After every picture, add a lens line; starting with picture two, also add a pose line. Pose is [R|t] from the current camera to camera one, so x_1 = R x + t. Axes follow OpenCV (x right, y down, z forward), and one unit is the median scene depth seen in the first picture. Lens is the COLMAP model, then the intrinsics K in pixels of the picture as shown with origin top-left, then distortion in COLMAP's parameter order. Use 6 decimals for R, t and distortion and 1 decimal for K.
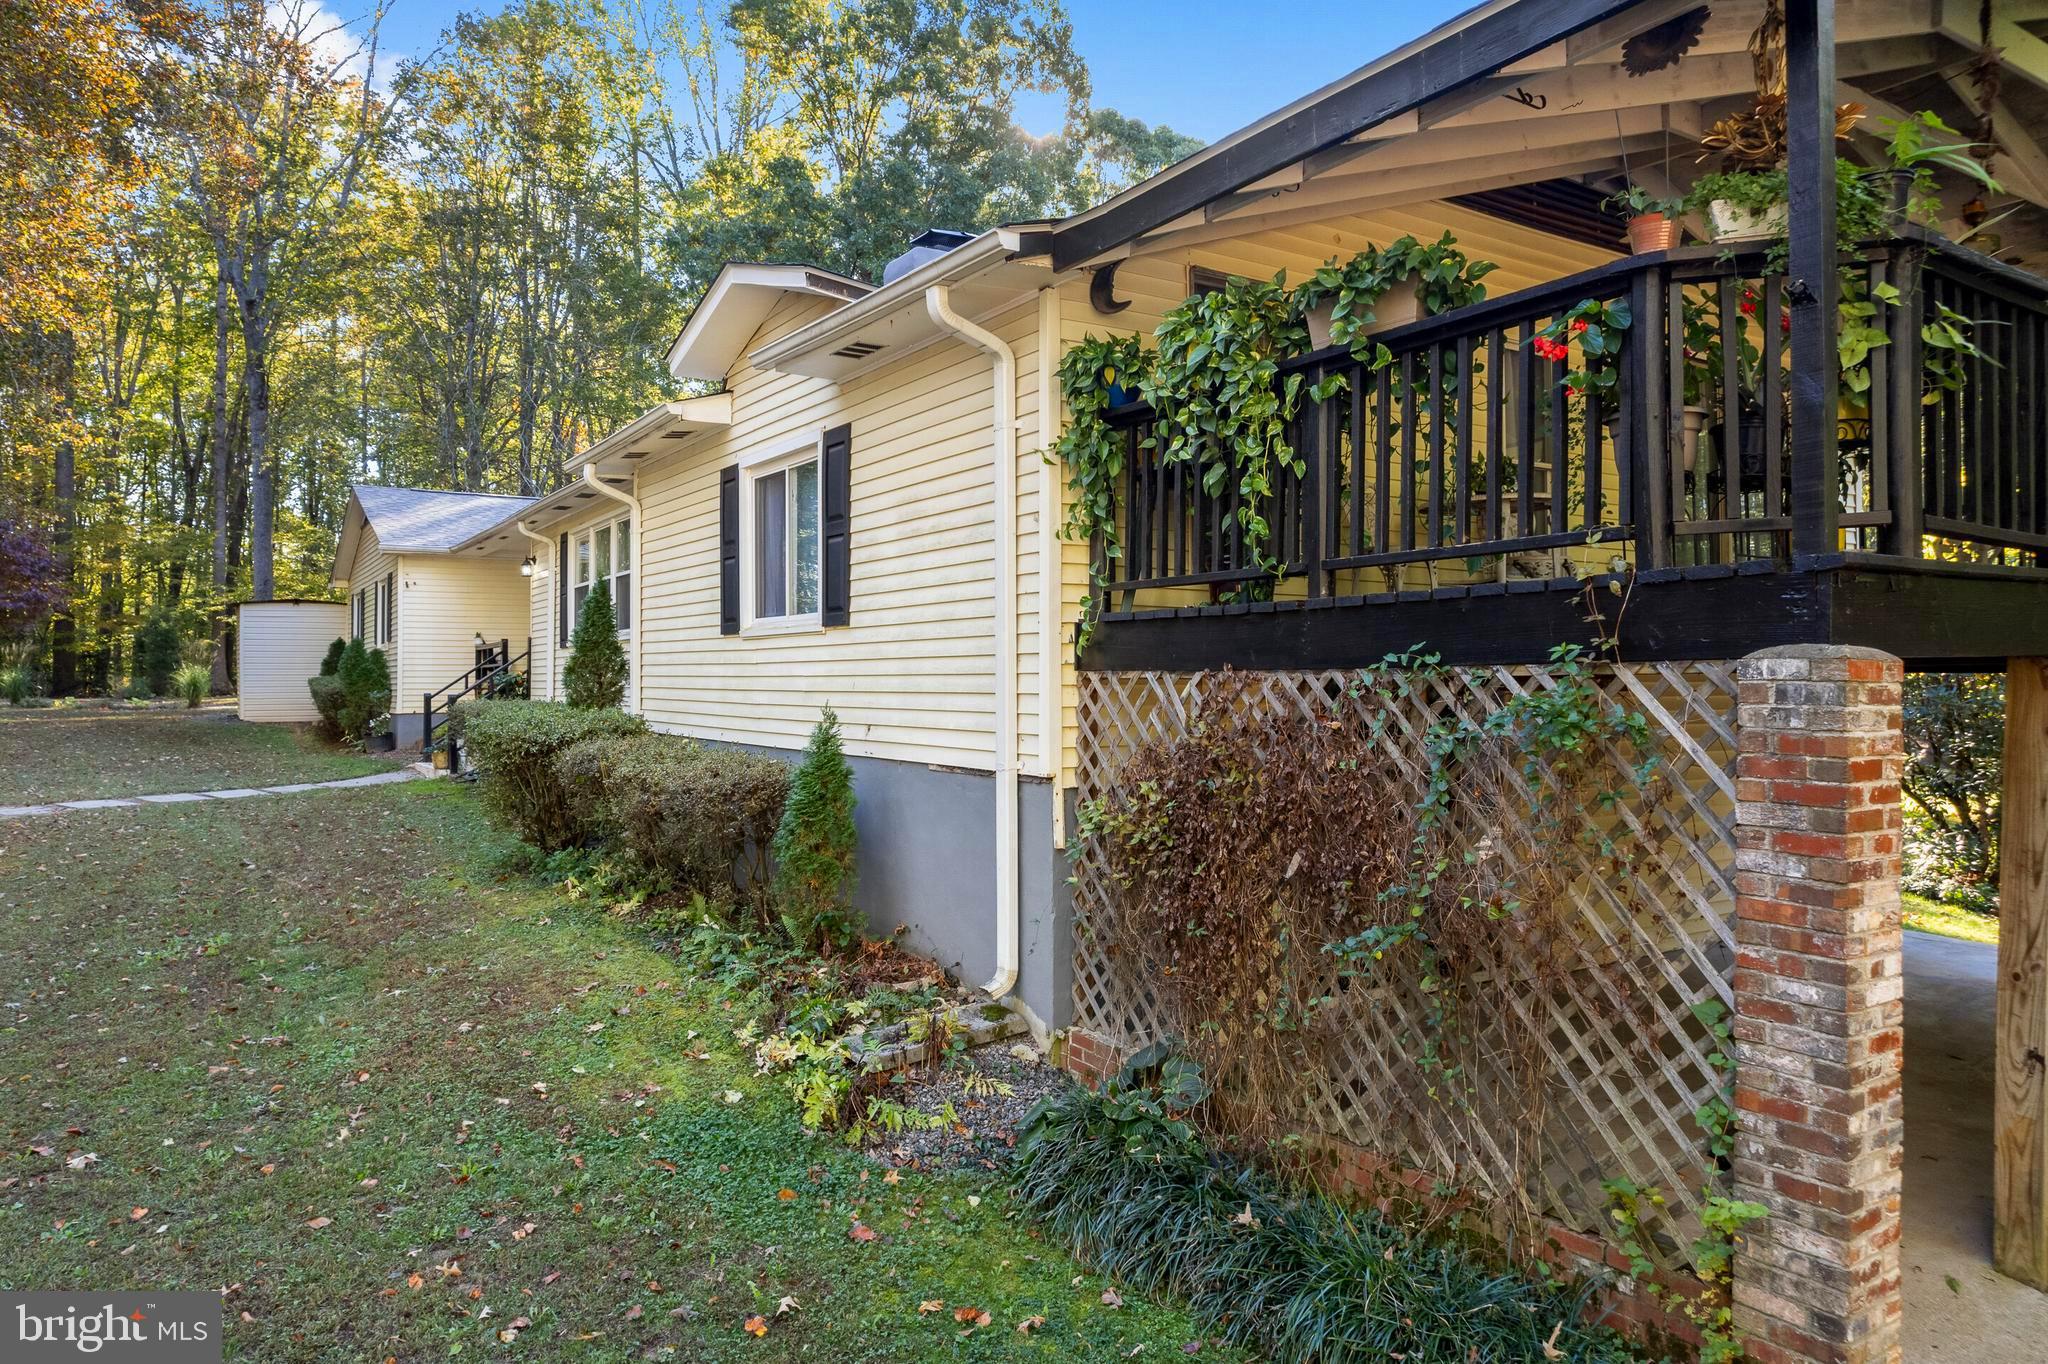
lens RADIAL K [[1315.1, 0, 1024.1], [0, 1315.1, 748.8], [0, 0, 1]] dist [-0.022413, 0.000744]
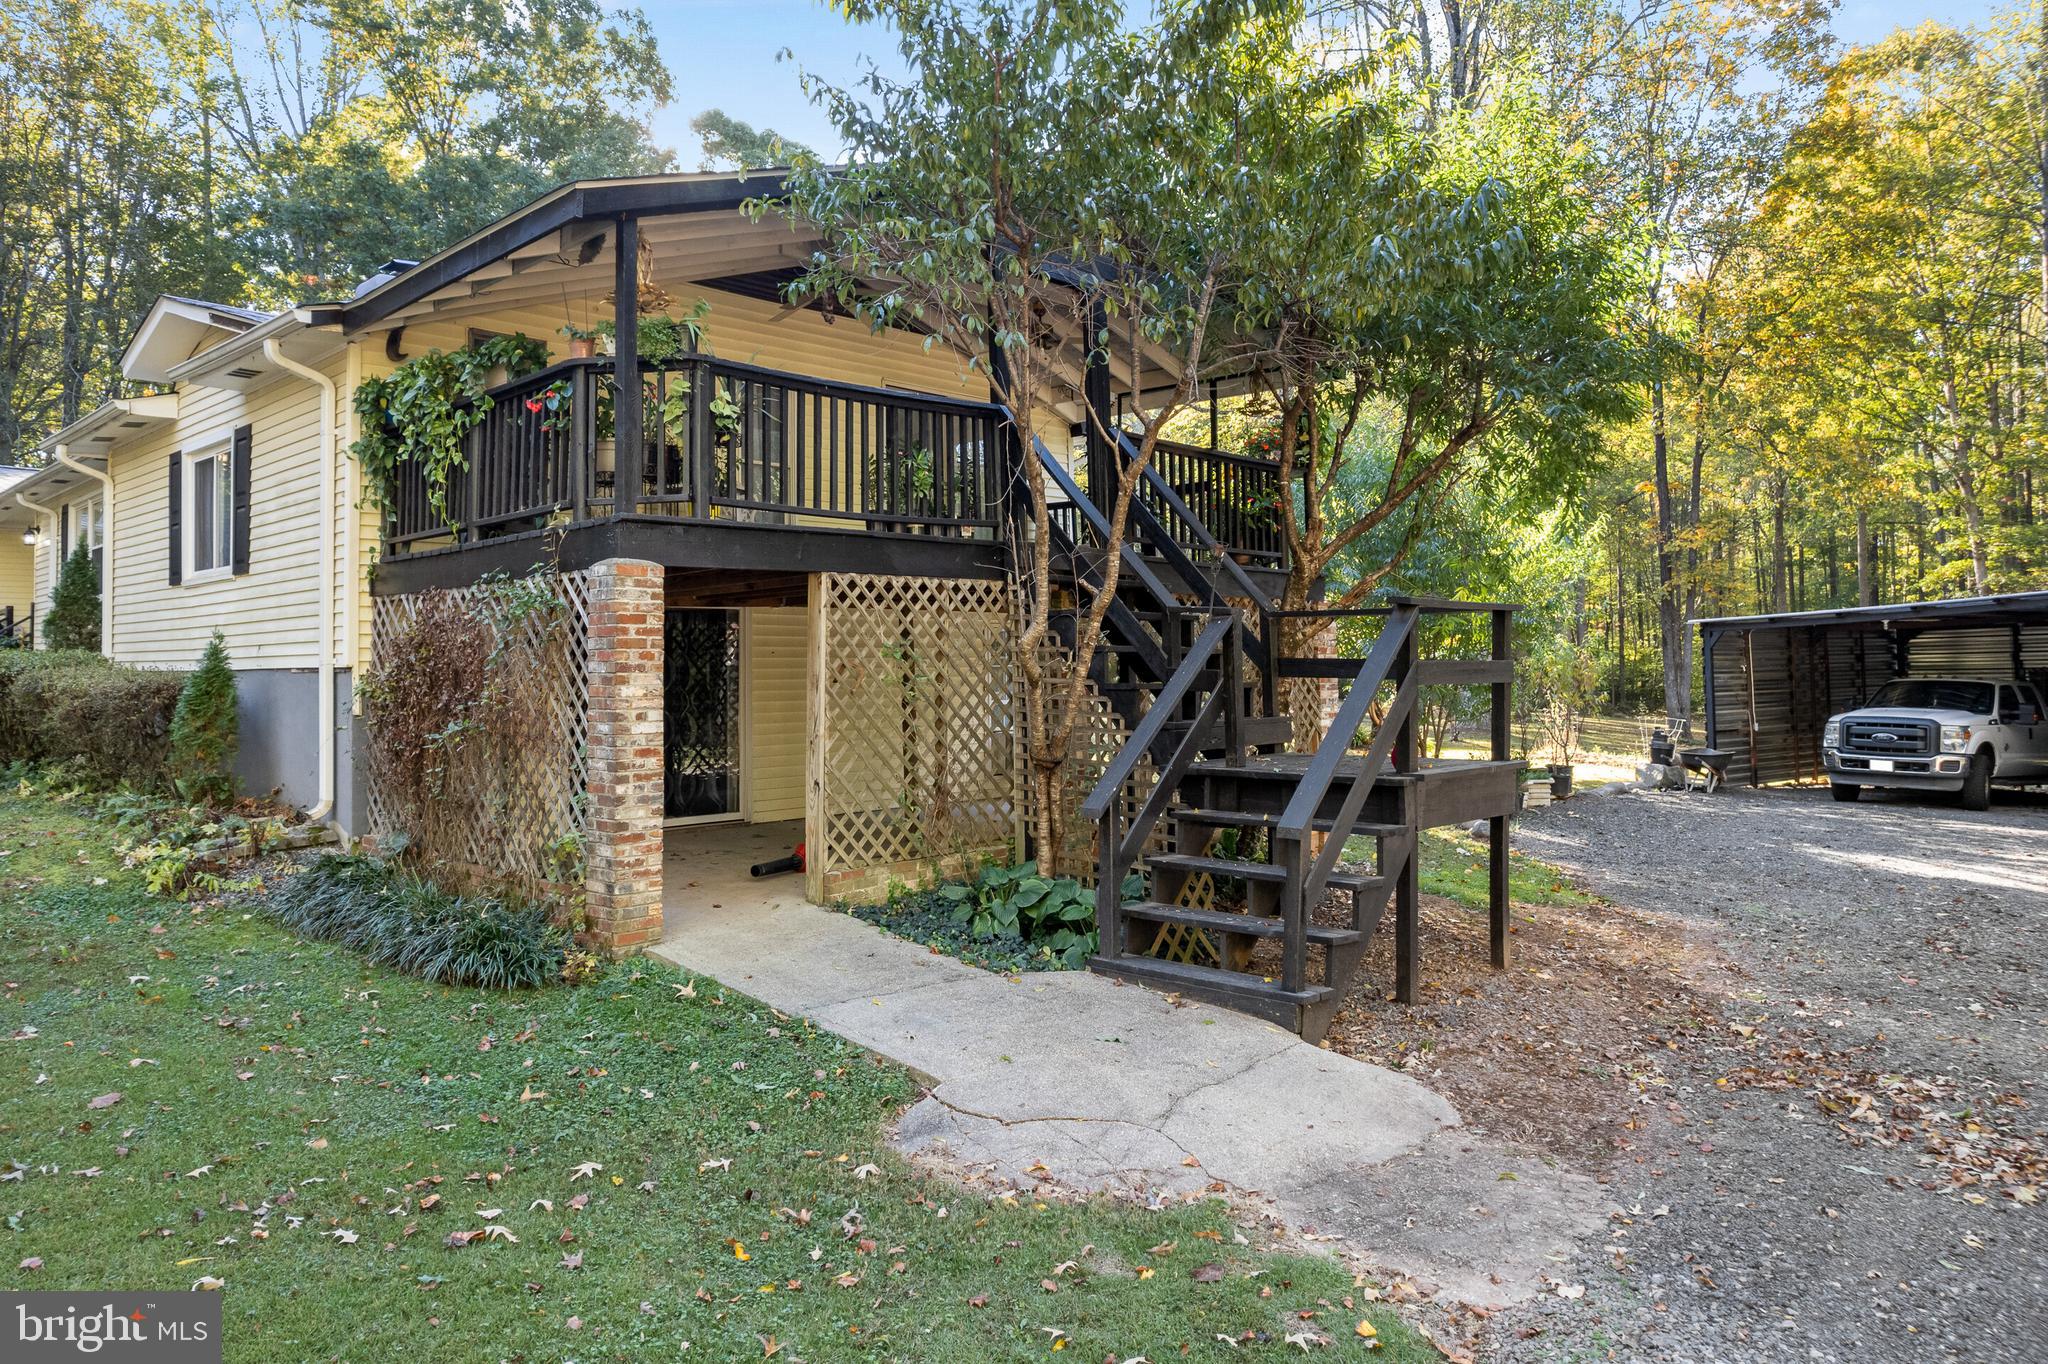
lens RADIAL K [[1371.3, 0, 1024.0], [0, 1371.3, 682.0], [0, 0, 1]] dist [-0.104325, 0.121000]
pose [[0.972029, -0.015133, 0.234374, 0.356028], [0.025111, 0.998898, -0.039648, 0.103566], [-0.233516, 0.044424, 0.971338, -0.582670]]
